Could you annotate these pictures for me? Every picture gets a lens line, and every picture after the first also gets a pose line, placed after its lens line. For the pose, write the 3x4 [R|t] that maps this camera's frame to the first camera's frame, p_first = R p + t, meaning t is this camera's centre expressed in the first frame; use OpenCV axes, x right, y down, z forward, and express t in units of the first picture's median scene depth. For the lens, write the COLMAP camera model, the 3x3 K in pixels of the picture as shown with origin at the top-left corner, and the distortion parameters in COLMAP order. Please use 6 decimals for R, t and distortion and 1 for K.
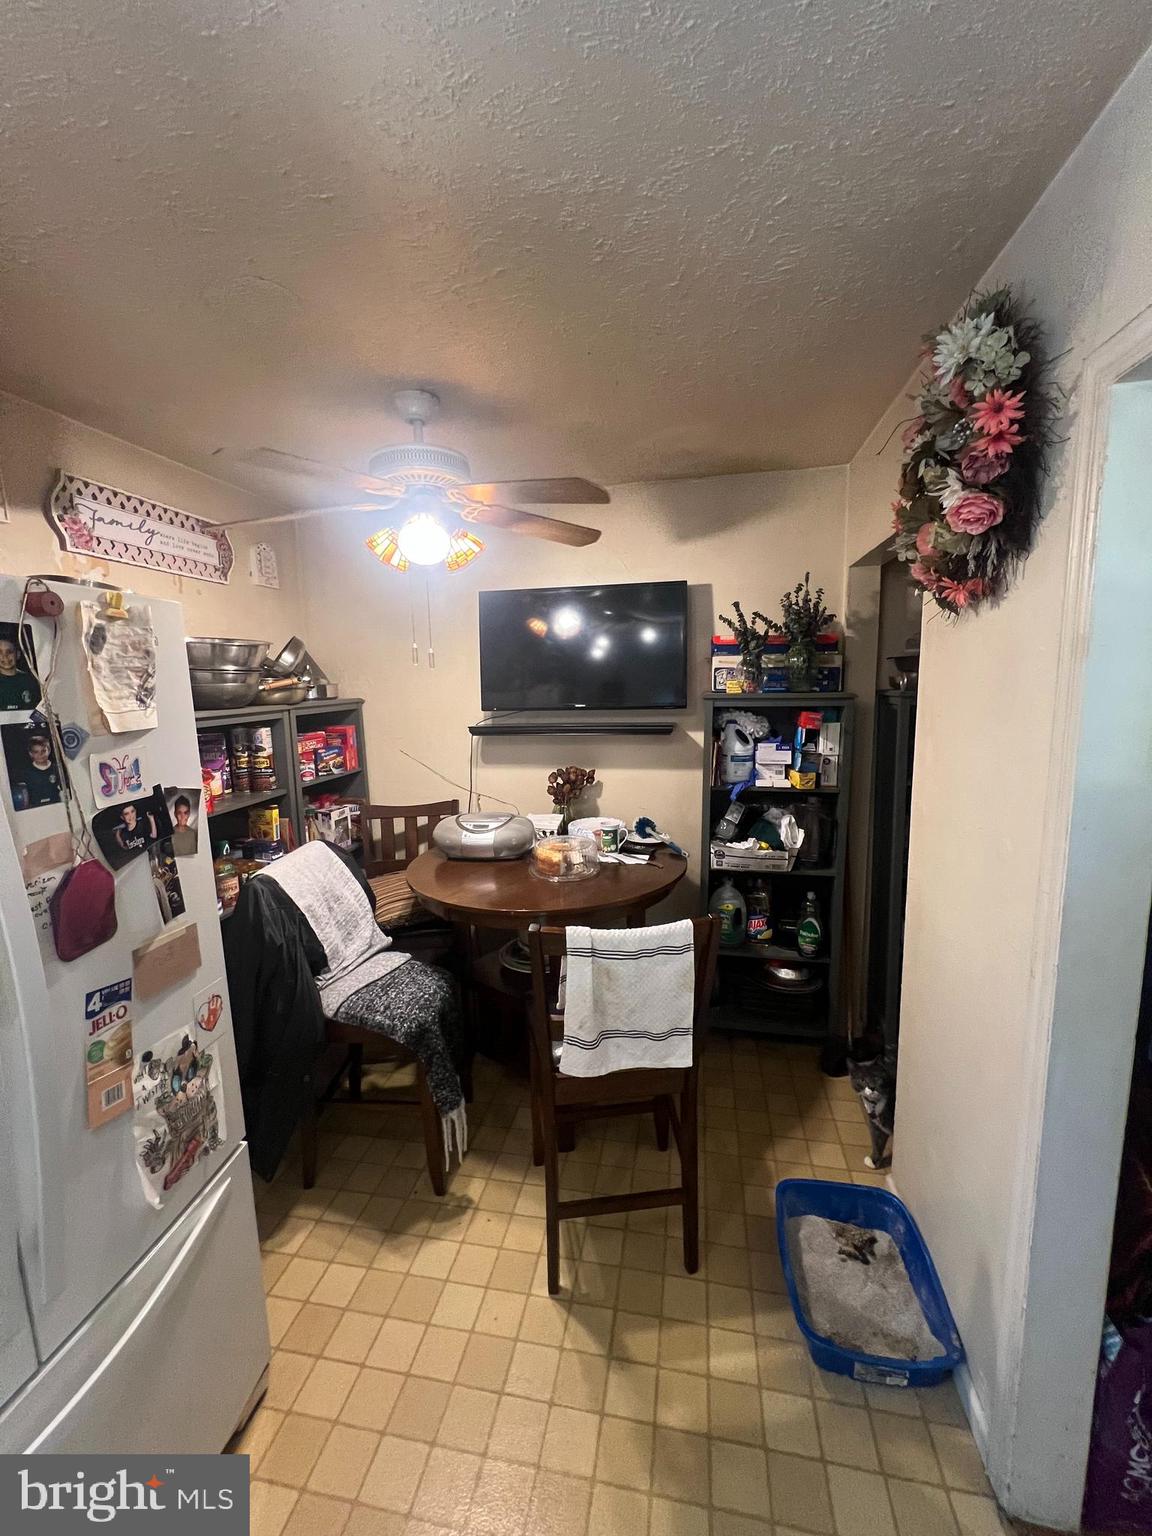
lens RADIAL K [[613.3, 0, 576.0], [0, 613.3, 768.0], [0, 0, 1]] dist [-0.000055, -0.000308]
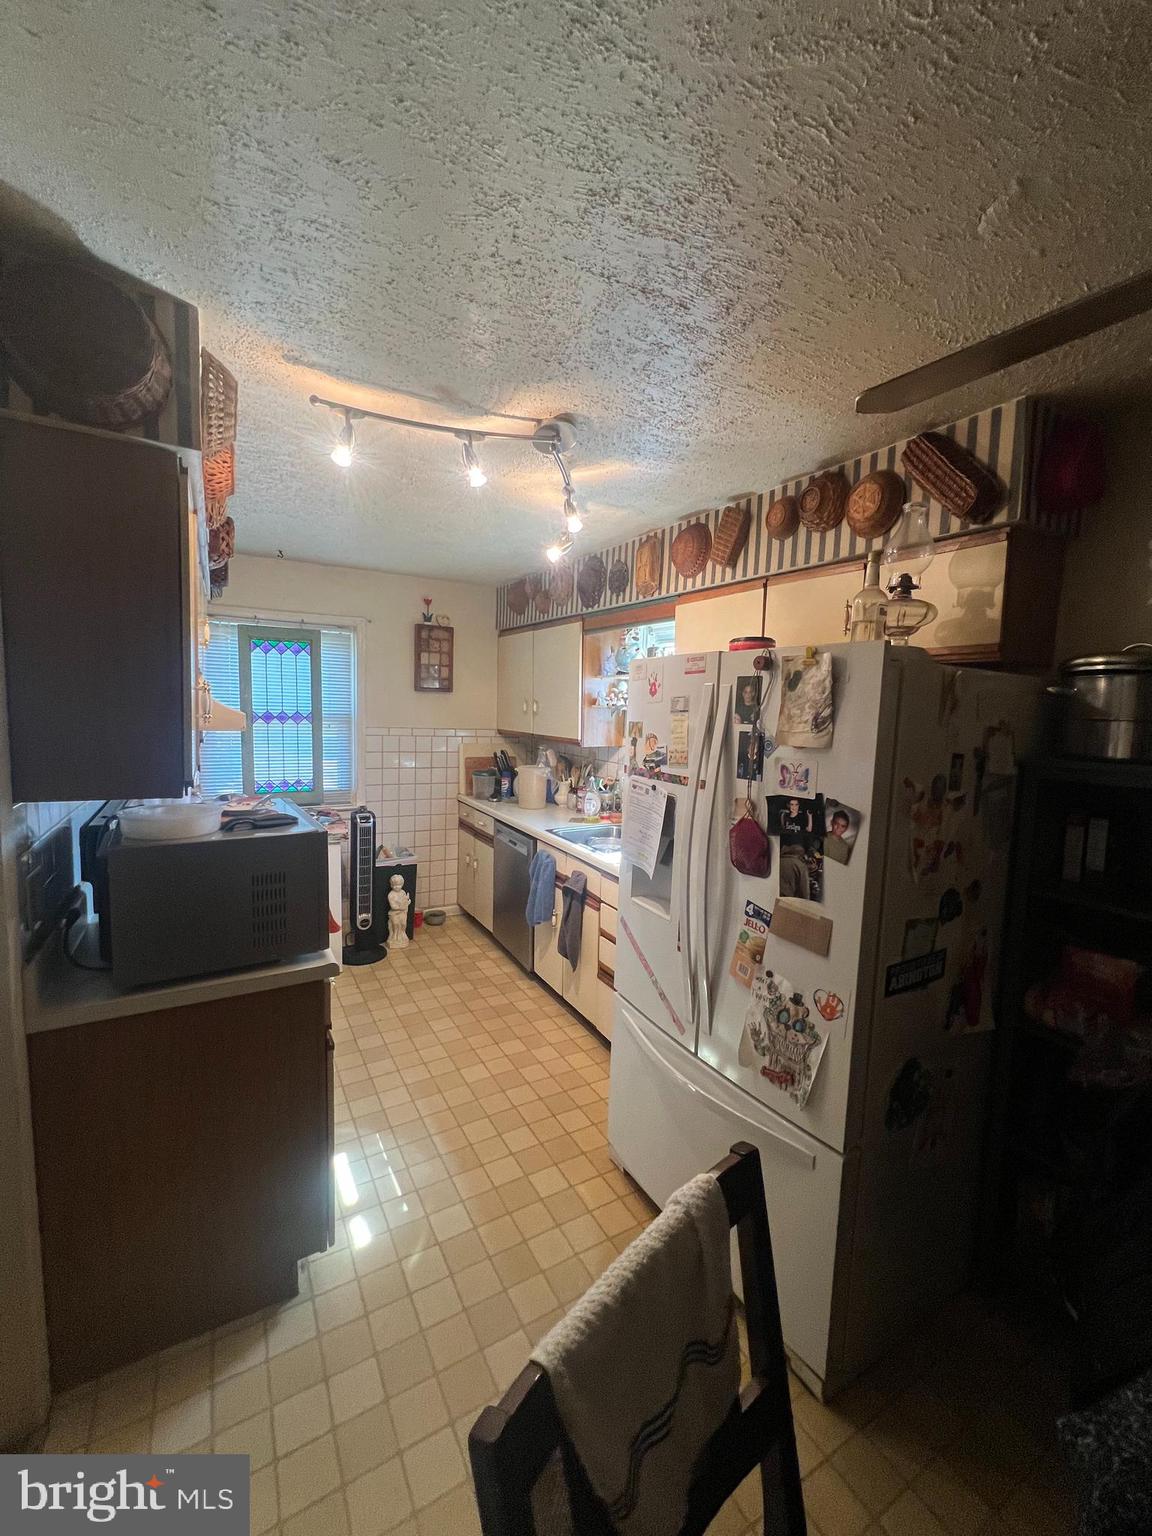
lens RADIAL K [[613.3, 0, 576.0], [0, 613.3, 768.0], [0, 0, 1]] dist [-0.000055, -0.000308]
pose [[-0.751198, 0.069830, -0.656373, 0.531856], [-0.107385, 0.968212, 0.225905, -0.261539], [0.651284, 0.240184, -0.719820, 1.624003]]
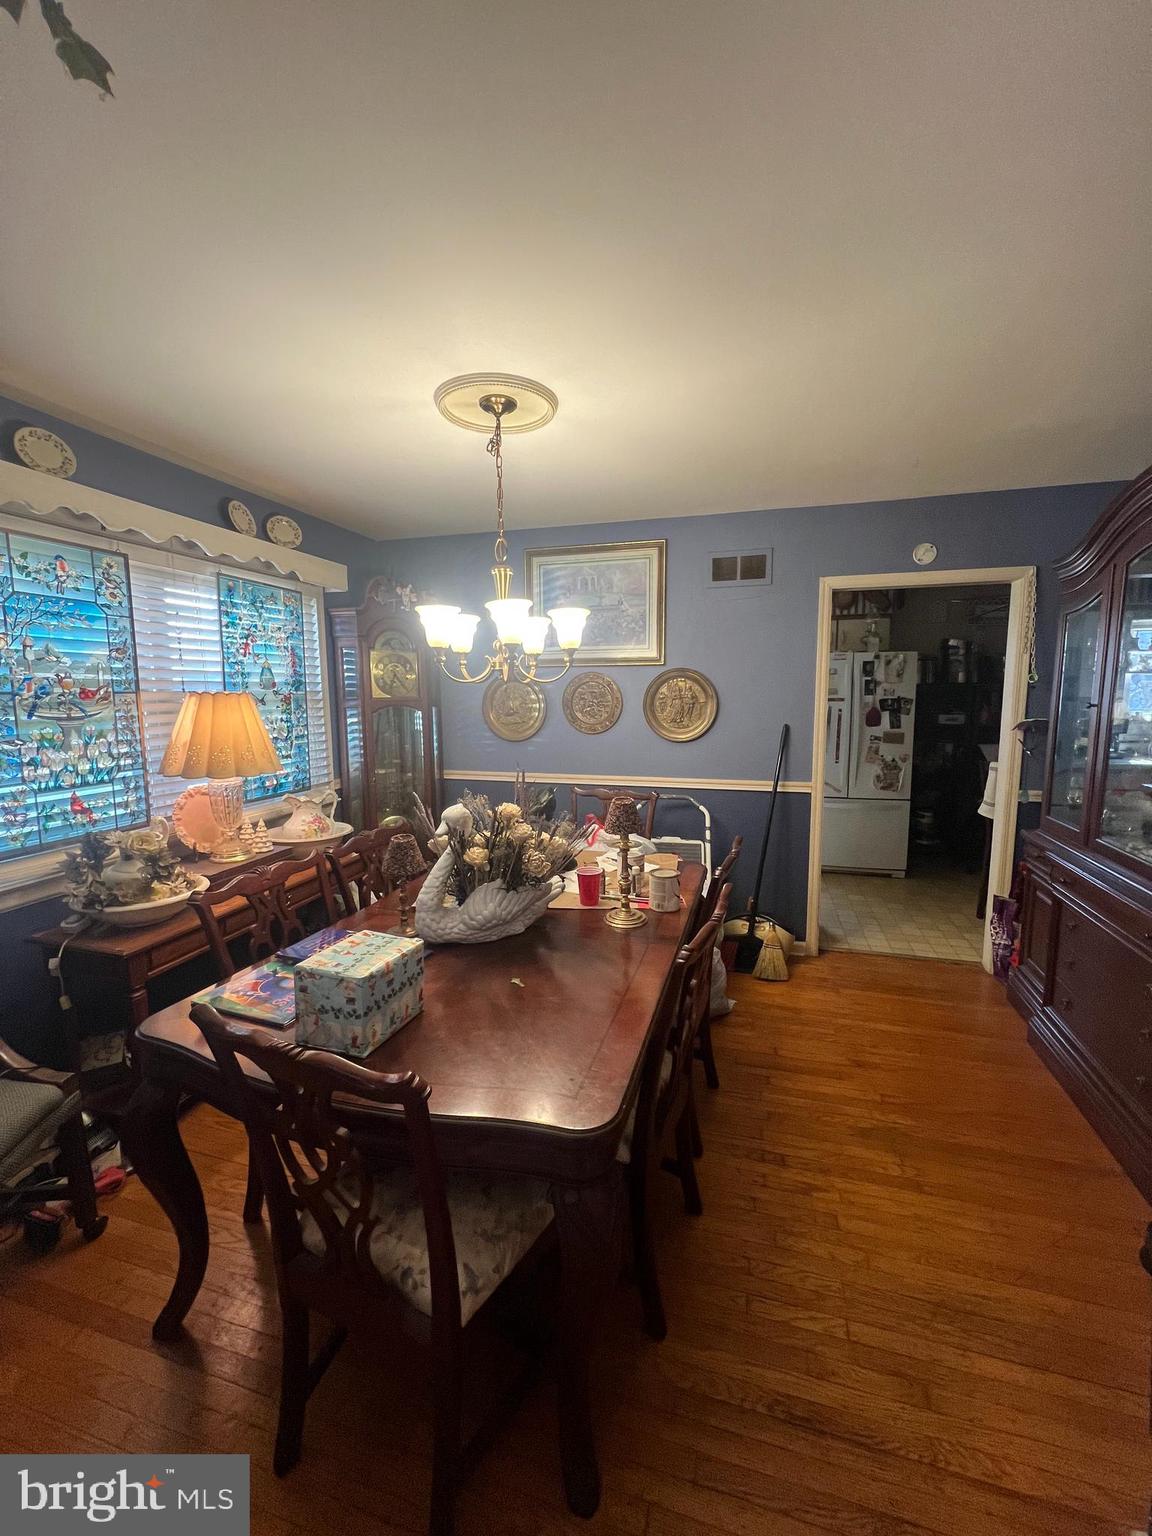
lens RADIAL K [[613.3, 0, 576.0], [0, 613.3, 768.0], [0, 0, 1]] dist [-0.000055, -0.000308]
pose [[-0.091341, 0.151616, -0.984210, 3.913096], [-0.130700, 0.977967, 0.162784, 0.122295], [0.987205, 0.143505, -0.069512, -0.872474]]
